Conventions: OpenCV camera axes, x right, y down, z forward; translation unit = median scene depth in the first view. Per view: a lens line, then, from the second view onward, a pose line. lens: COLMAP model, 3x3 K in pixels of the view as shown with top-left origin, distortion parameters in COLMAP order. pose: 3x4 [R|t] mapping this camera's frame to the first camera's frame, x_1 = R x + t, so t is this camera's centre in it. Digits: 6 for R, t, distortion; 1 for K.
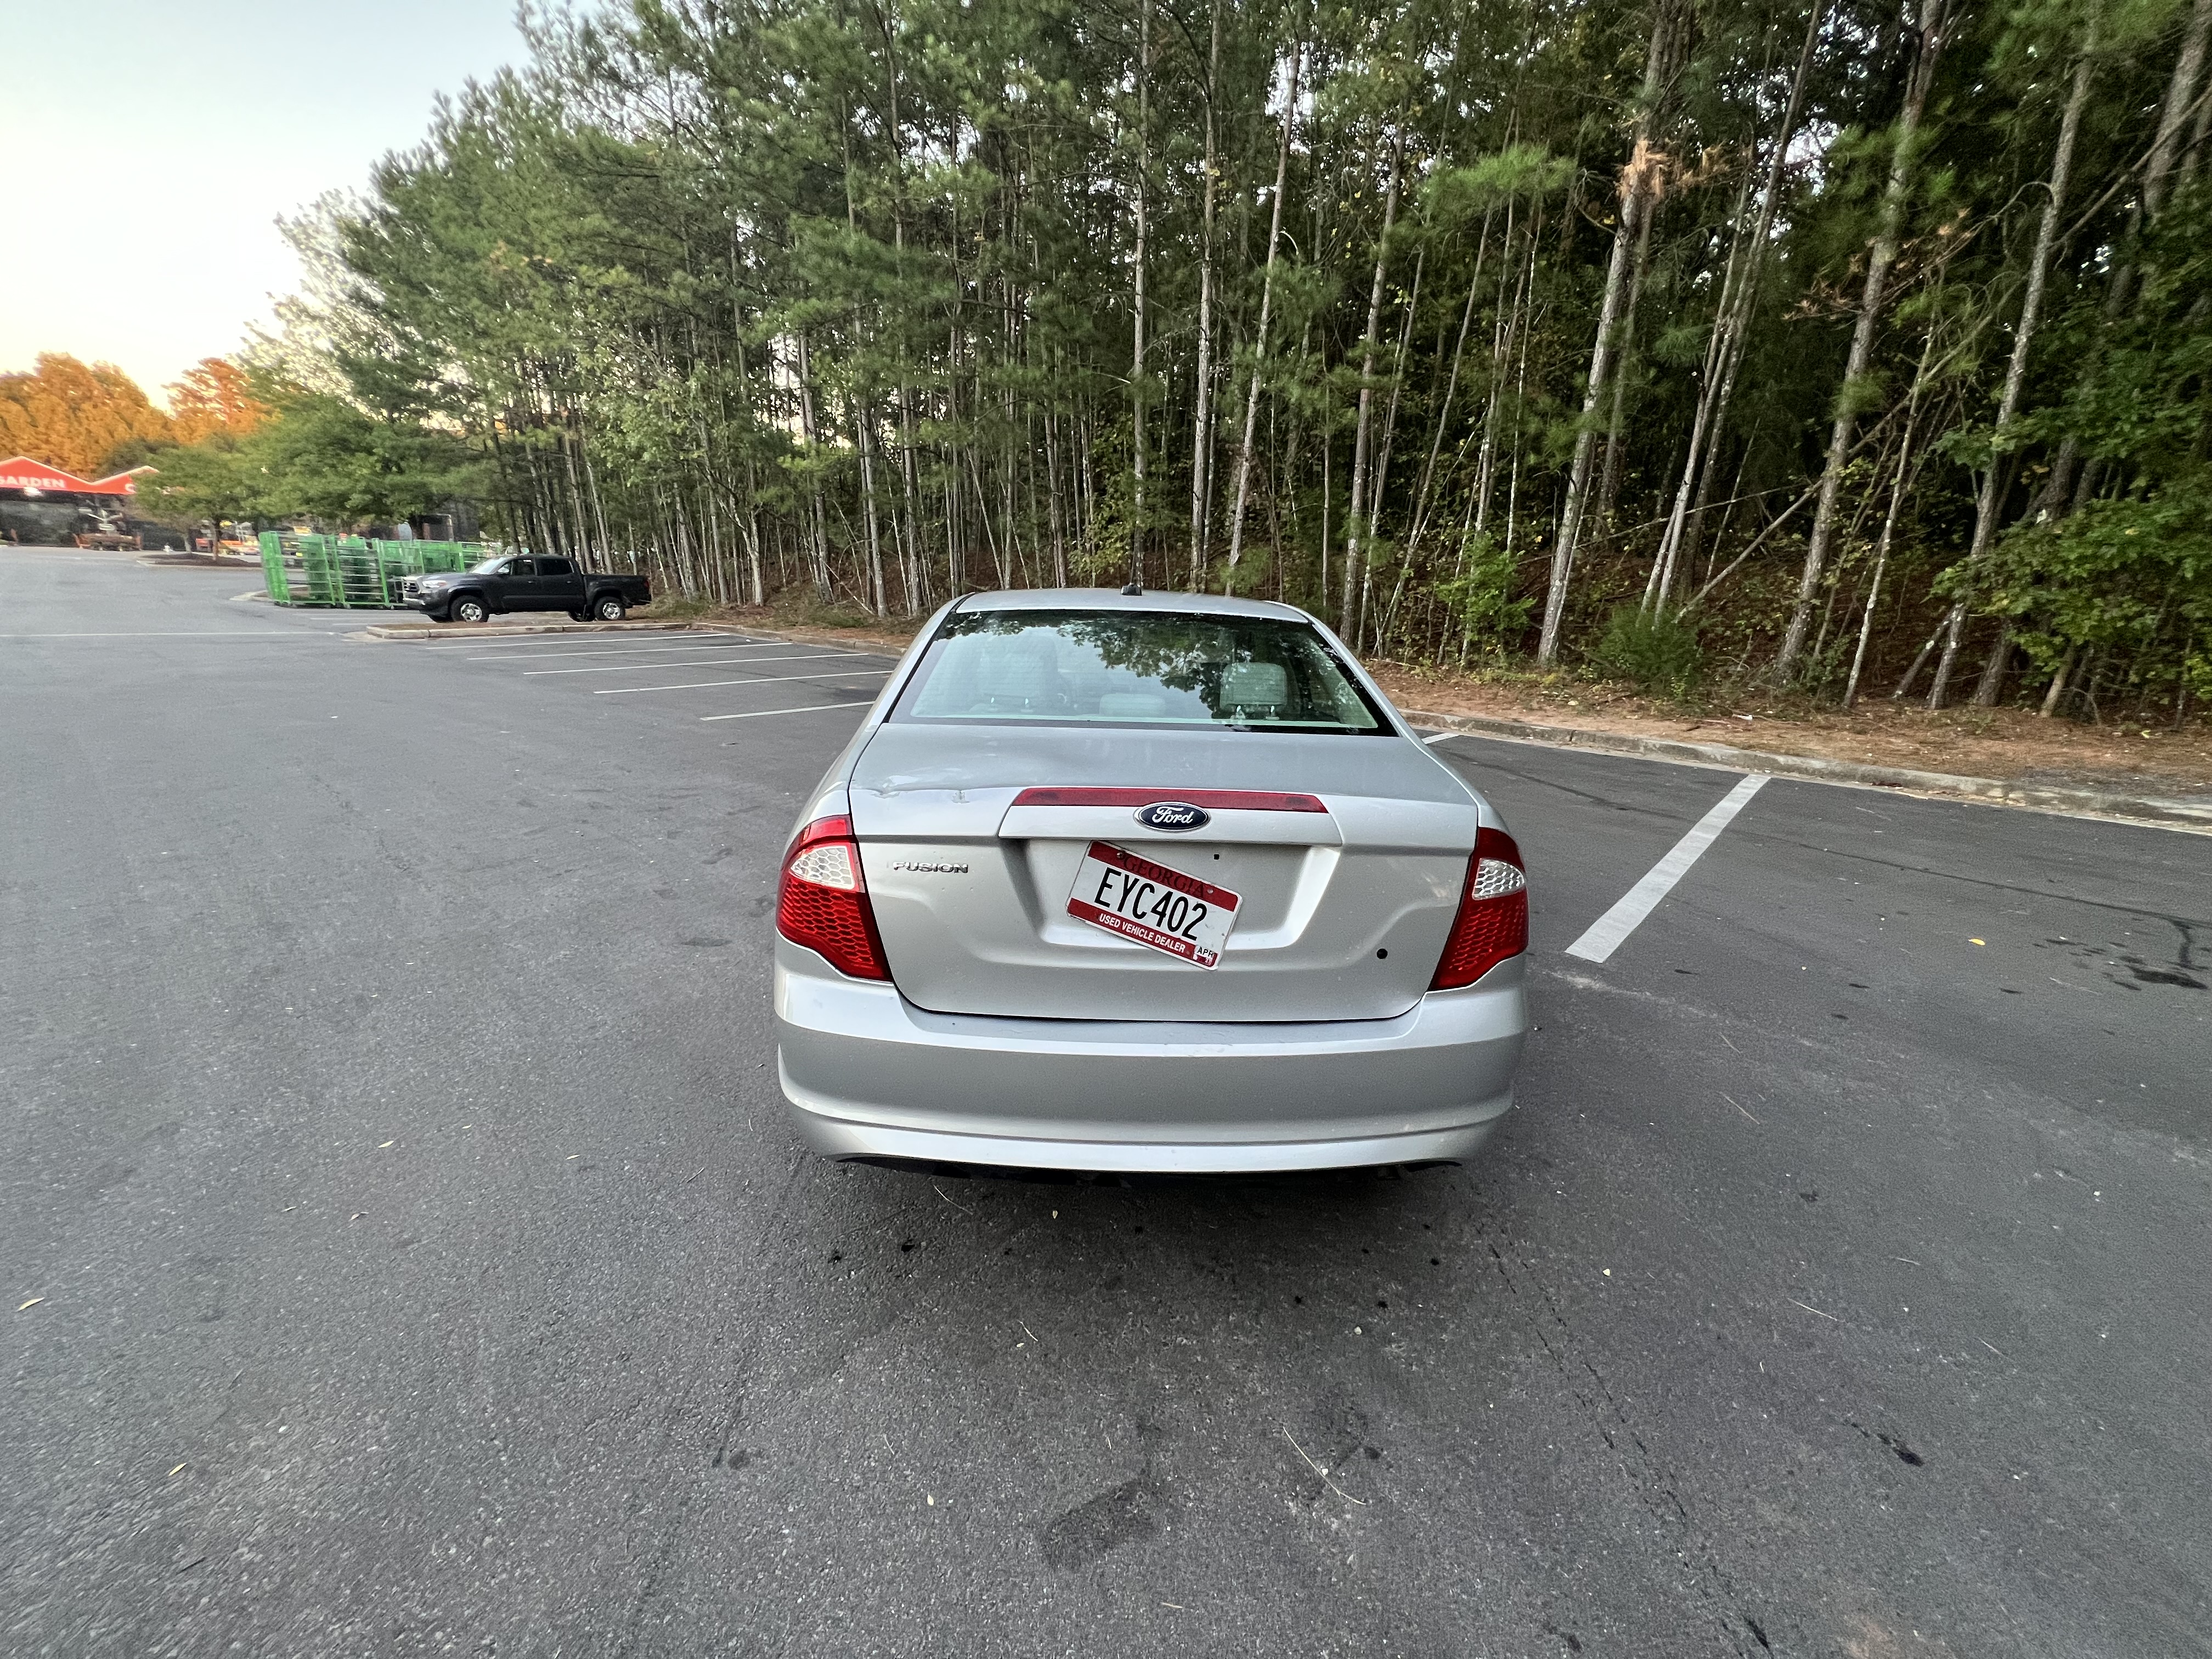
lens RADIAL K [[881.0, 0, 1100.9], [0, 881.0, 826.4], [0, 0, 1]] dist [-0.001400, 0.000258]
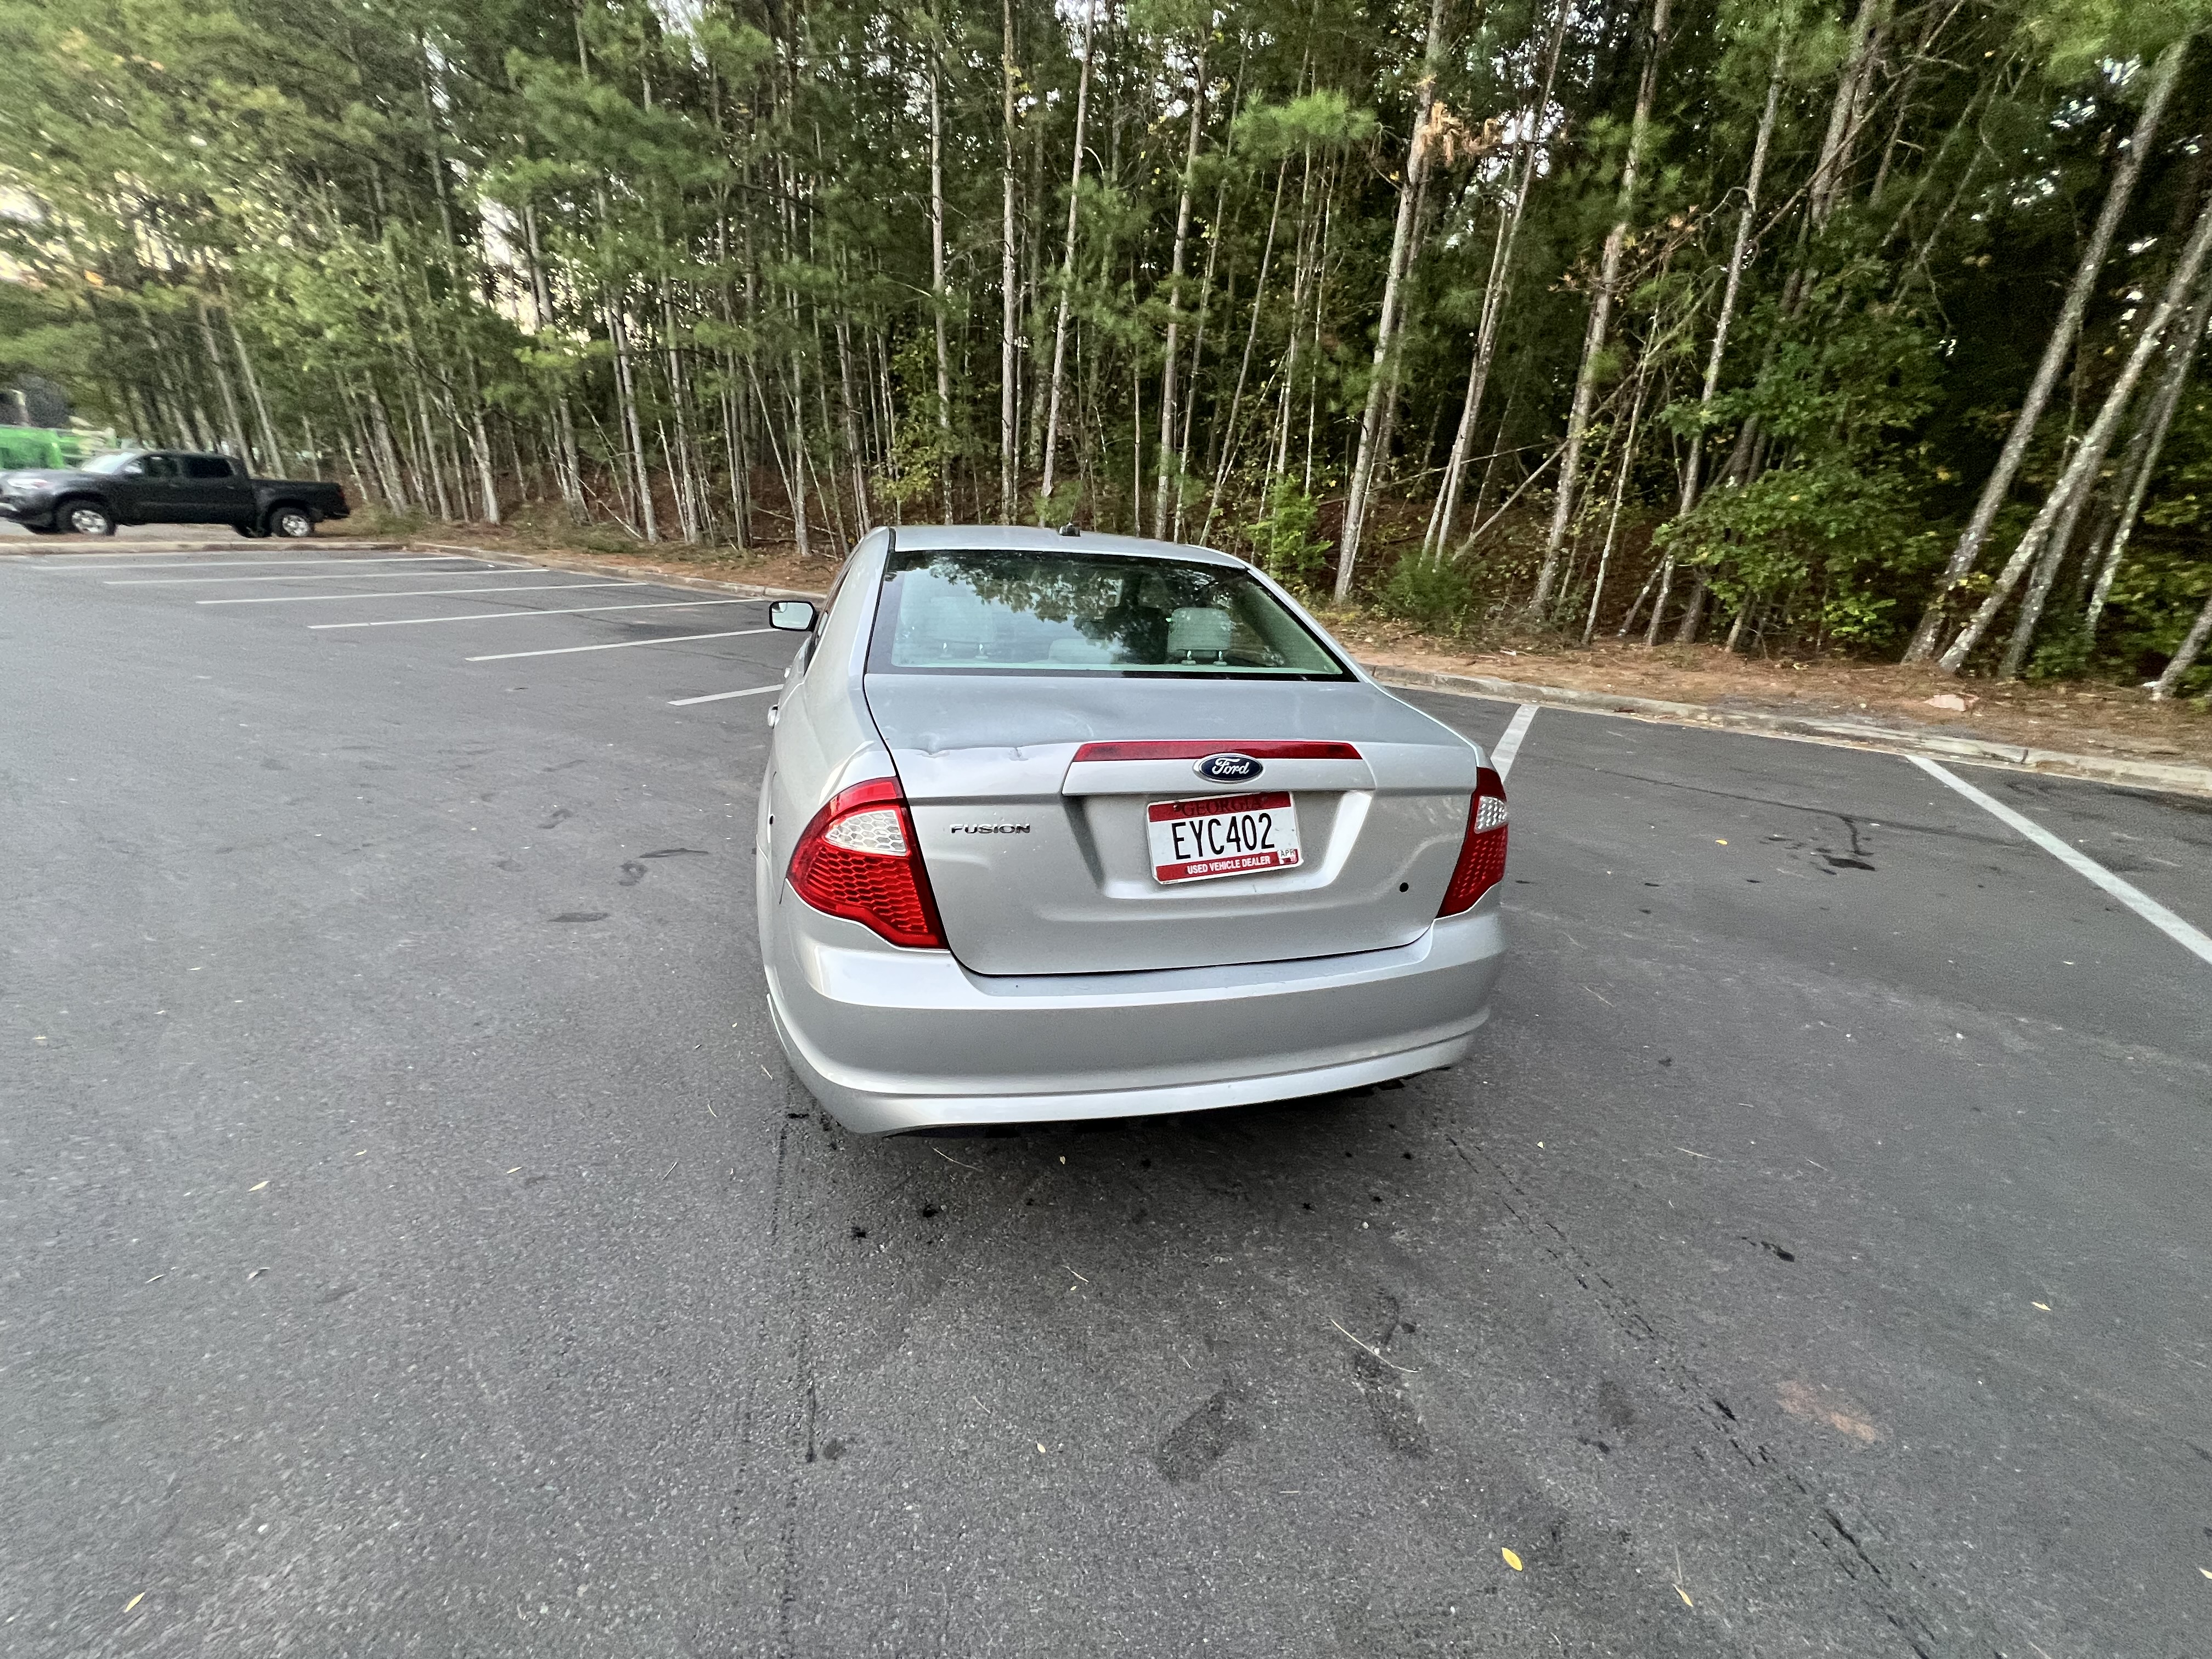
lens RADIAL K [[881.0, 0, 1100.4], [0, 881.0, 826.8], [0, 0, 1]] dist [-0.001400, 0.000258]
pose [[0.972757, -0.047824, 0.226843, -0.052963], [0.031199, 0.996596, 0.076315, -0.004540], [-0.229720, -0.067159, 0.970937, 0.006871]]
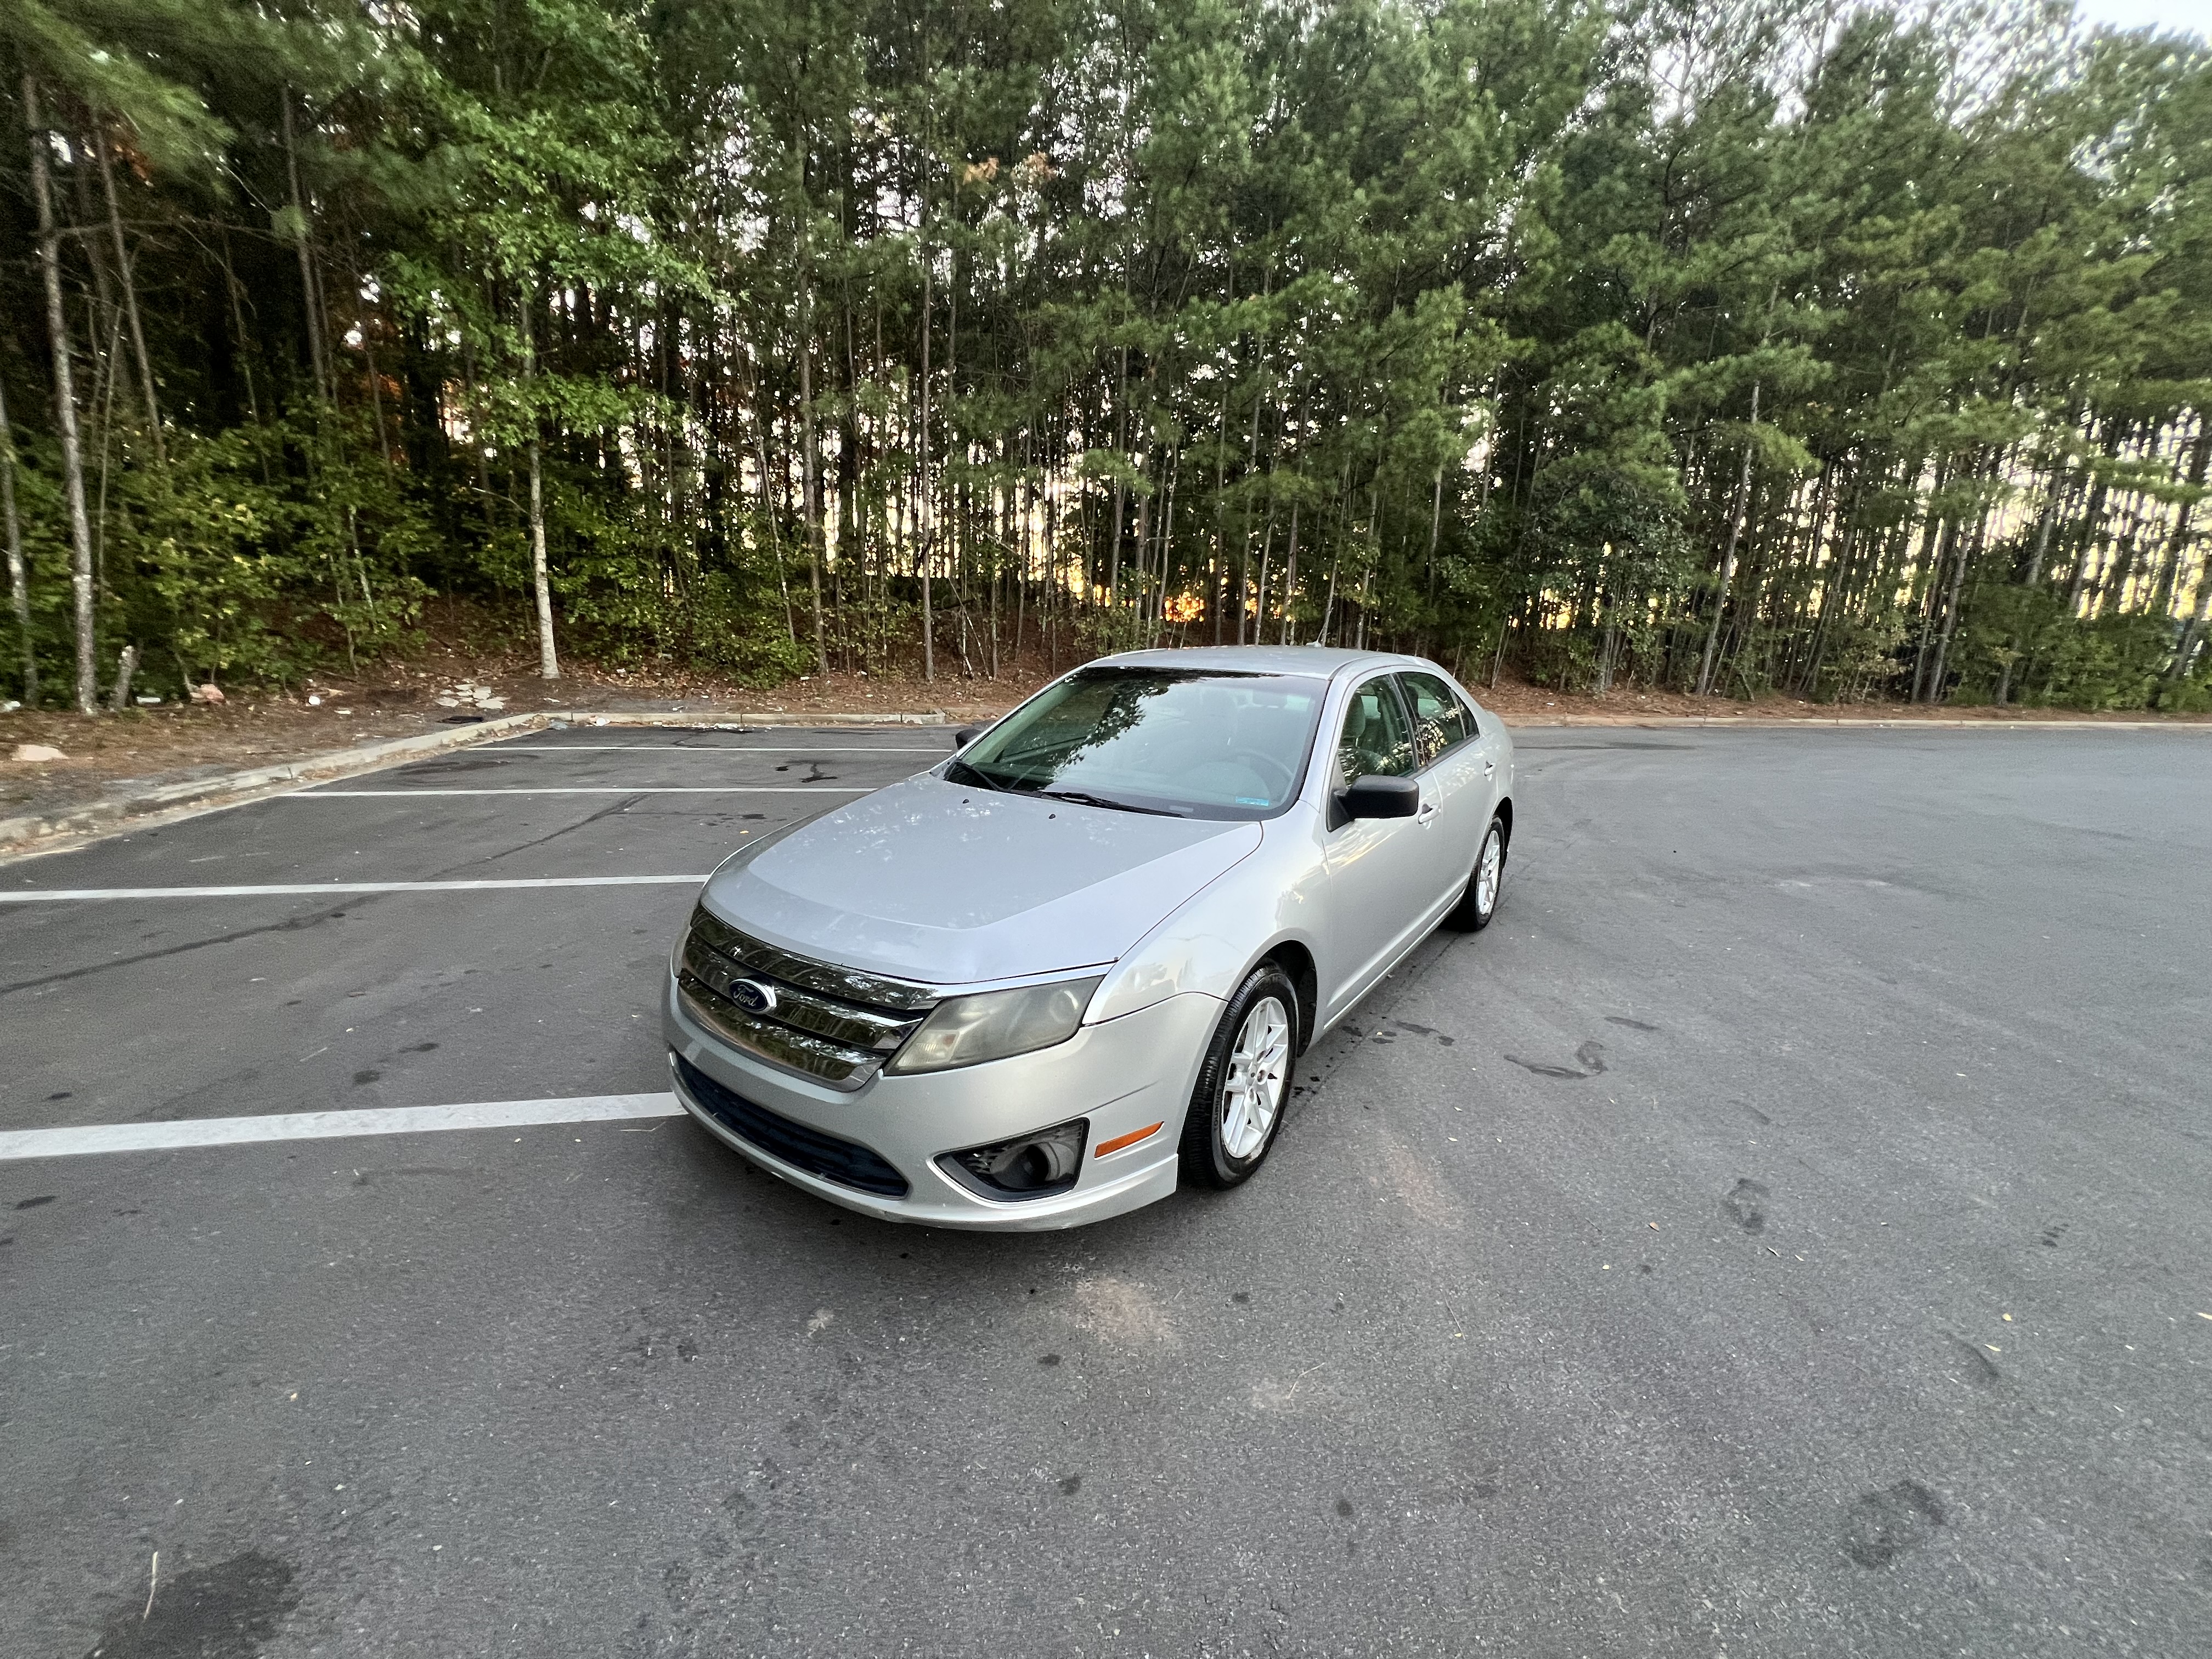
lens RADIAL K [[881.0, 0, 1105.5], [0, 881.0, 826.2], [0, 0, 1]] dist [-0.001400, 0.000258]
pose [[-0.792012, -0.175827, 0.584638, -0.207931], [0.119463, 0.894482, 0.430849, -0.223489], [-0.598703, 0.411080, -0.687435, 0.775765]]
